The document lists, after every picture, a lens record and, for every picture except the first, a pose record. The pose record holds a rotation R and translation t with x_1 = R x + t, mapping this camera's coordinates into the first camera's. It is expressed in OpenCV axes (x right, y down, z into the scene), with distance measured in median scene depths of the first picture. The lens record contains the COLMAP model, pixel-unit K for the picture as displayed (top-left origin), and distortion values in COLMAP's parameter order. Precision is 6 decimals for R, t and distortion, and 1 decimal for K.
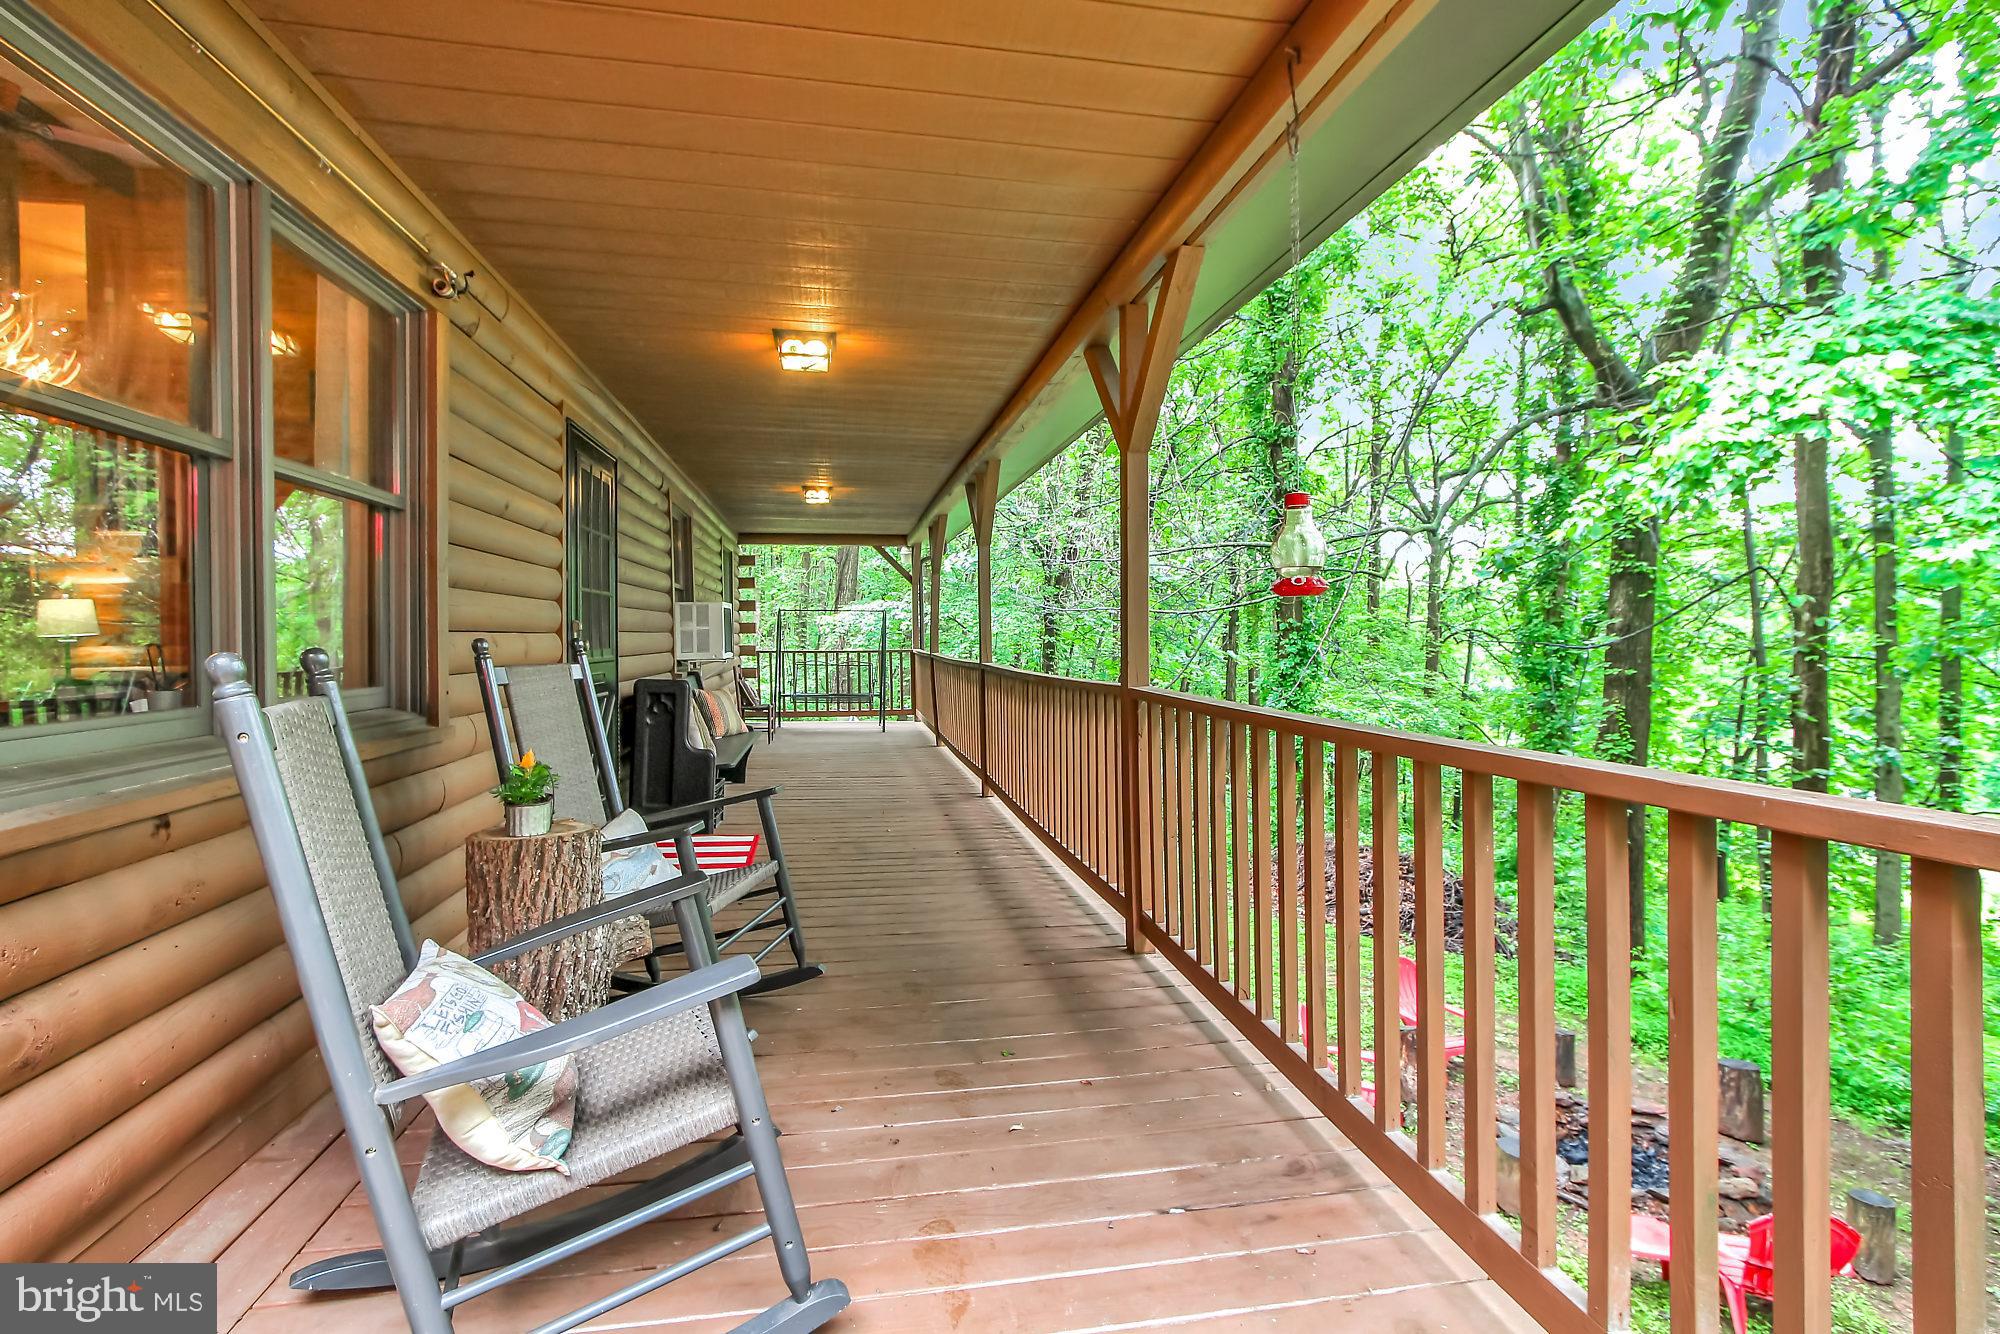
lens RADIAL K [[899.8, 0, 1000.0], [0, 899.8, 667.0], [0, 0, 1]] dist [-0.000038, 0.000159]
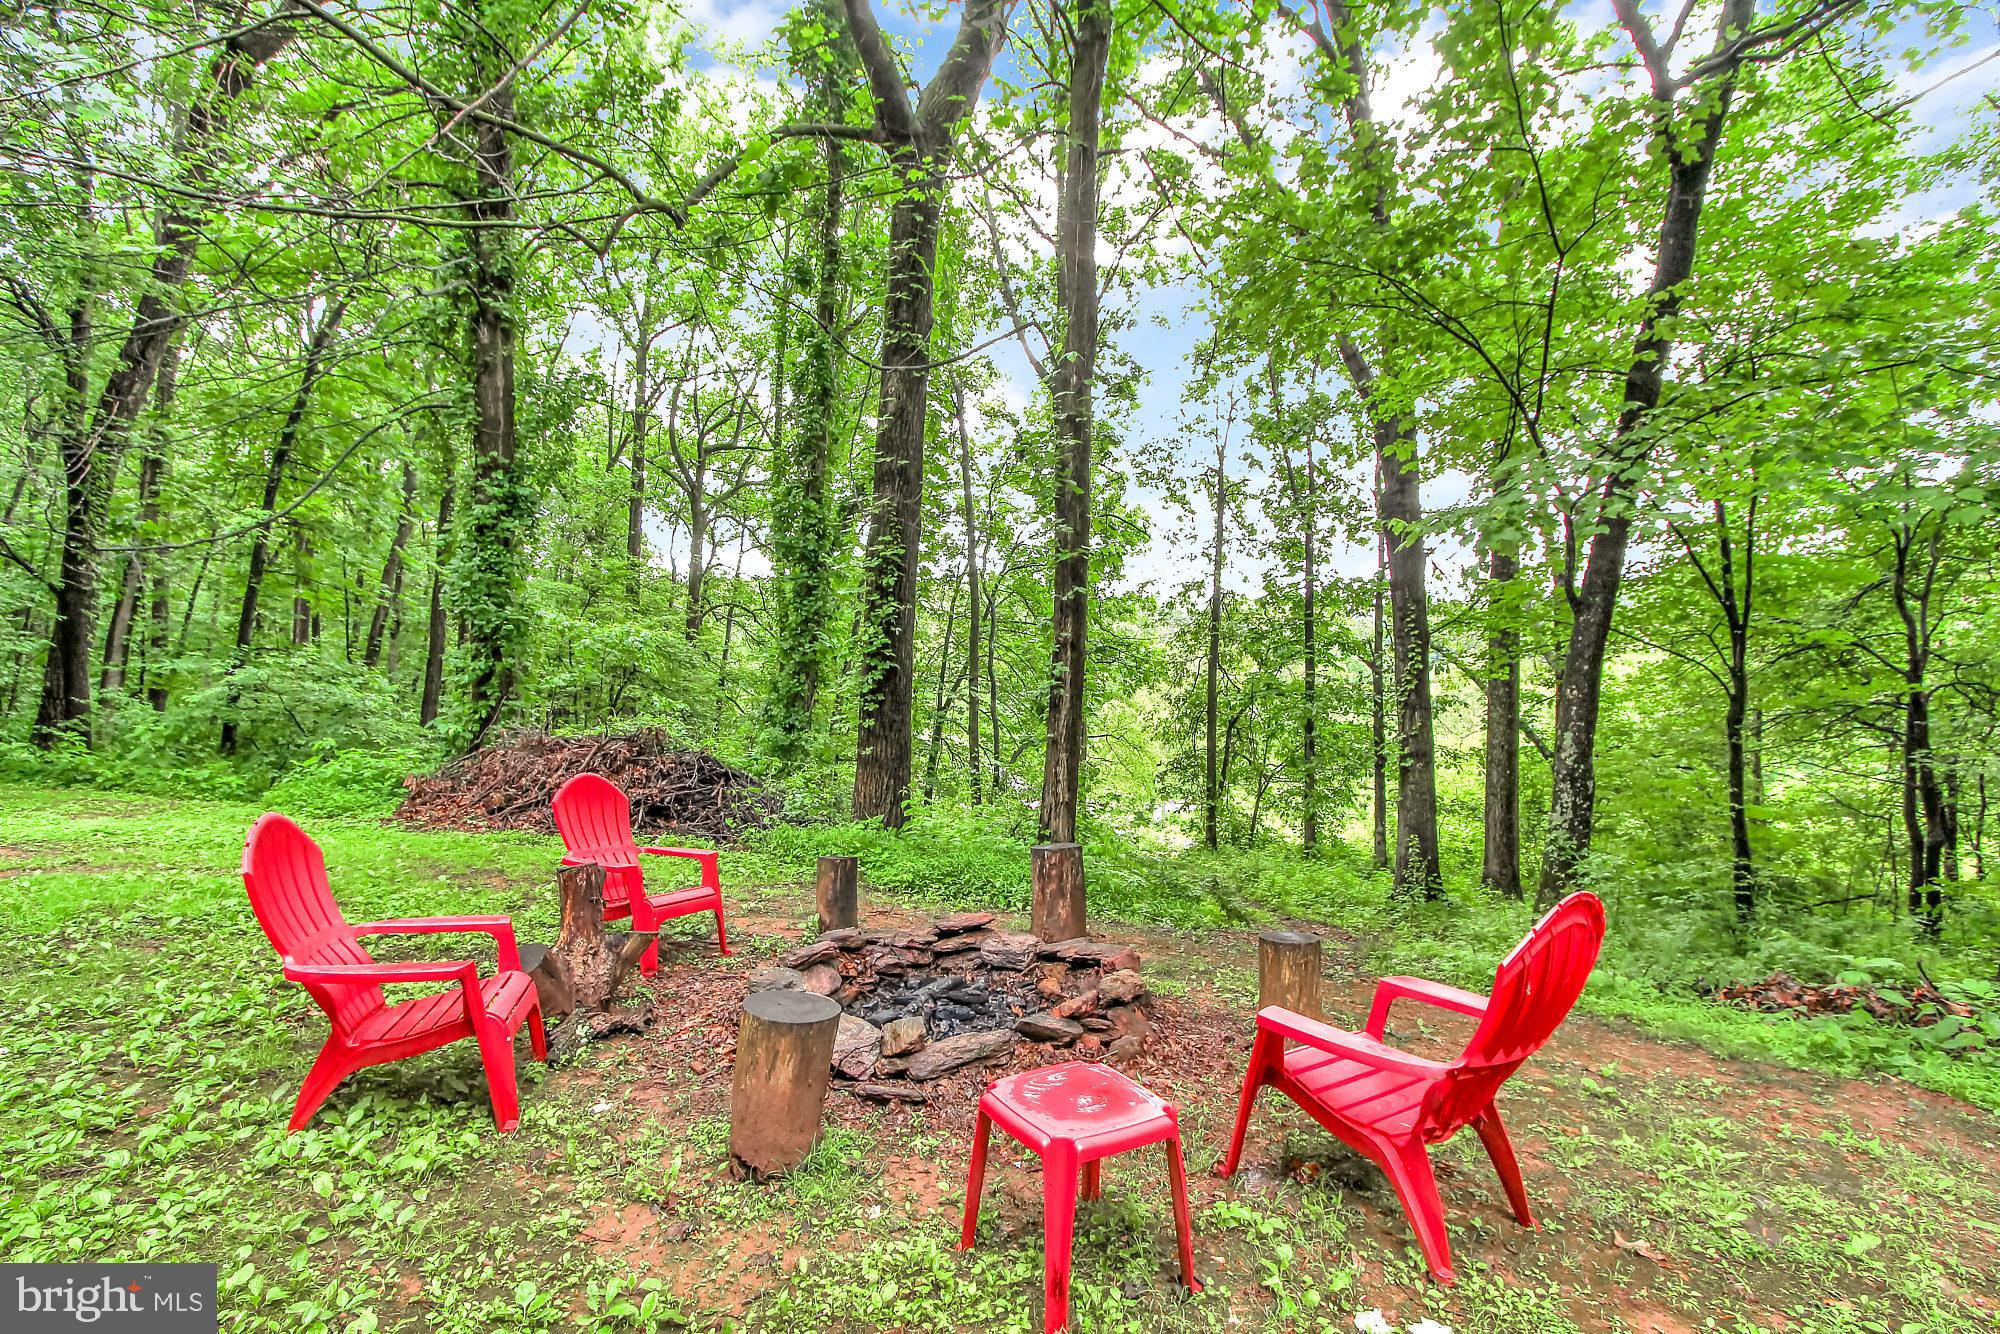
lens RADIAL K [[899.8, 0, 1000.0], [0, 899.8, 667.0], [0, 0, 1]] dist [-0.000038, 0.000159]
pose [[0.714913, 0.027684, 0.698665, 0.124603], [-0.017912, 0.999613, -0.021280, 0.136485], [-0.698984, 0.002699, 0.715132, 0.224969]]
